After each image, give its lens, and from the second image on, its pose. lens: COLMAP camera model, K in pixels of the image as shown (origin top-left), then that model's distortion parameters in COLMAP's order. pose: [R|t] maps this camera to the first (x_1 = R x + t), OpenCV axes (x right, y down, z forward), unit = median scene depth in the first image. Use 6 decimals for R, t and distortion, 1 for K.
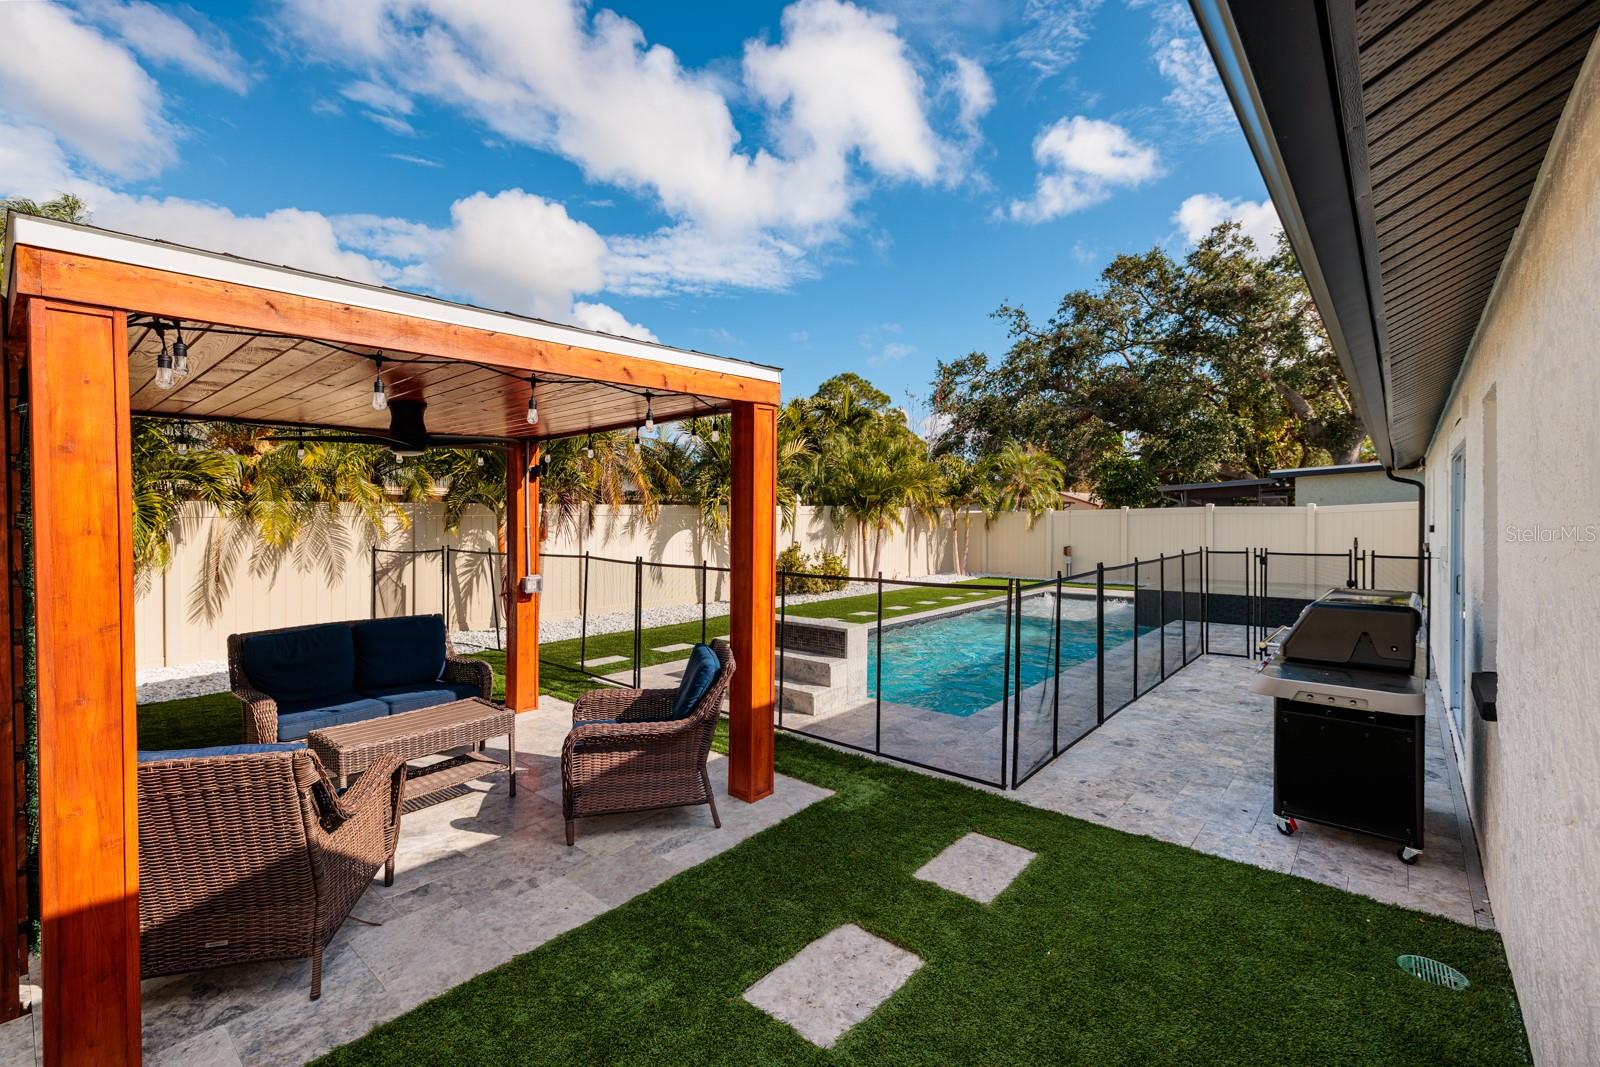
lens RADIAL K [[691.6, 0, 811.0], [0, 691.6, 529.9], [0, 0, 1]] dist [-0.000875, 0.000393]
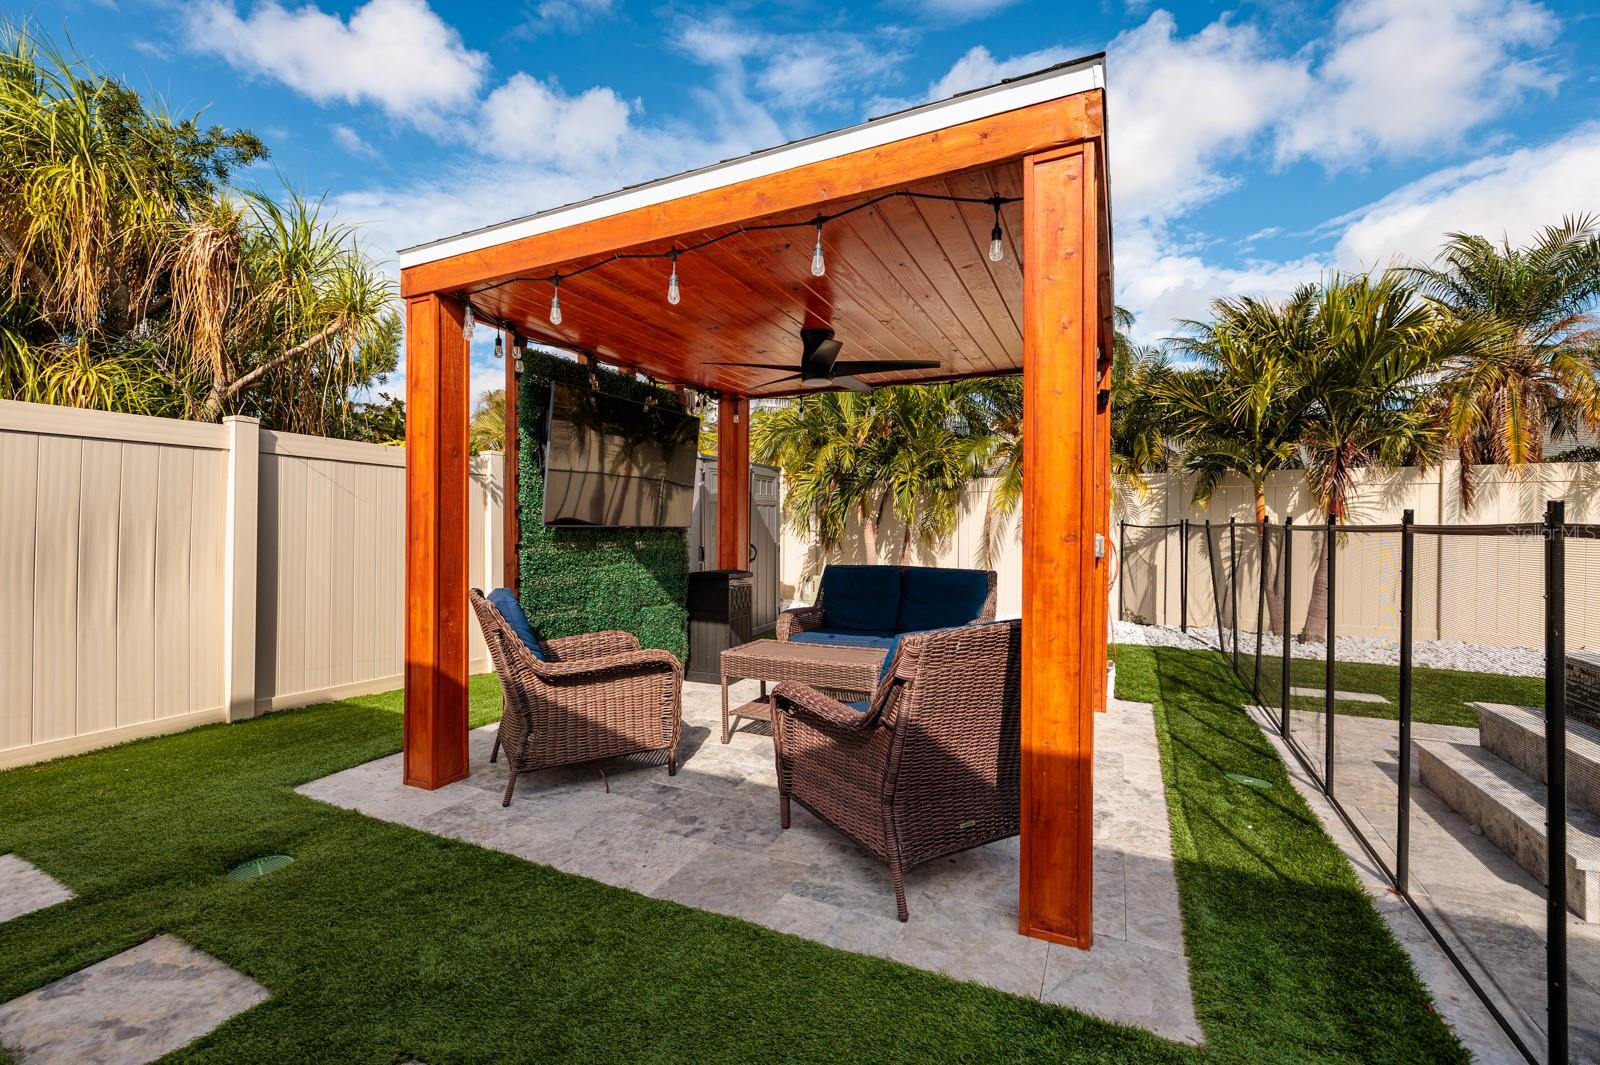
lens RADIAL K [[691.6, 0, 797.6], [0, 691.6, 525.5], [0, 0, 1]] dist [-0.000875, 0.000393]
pose [[0.260848, 0.005070, -0.965366, 0.435936], [-0.028069, 0.999603, -0.002335, 0.115308], [0.964972, 0.027706, 0.260887, 0.827734]]
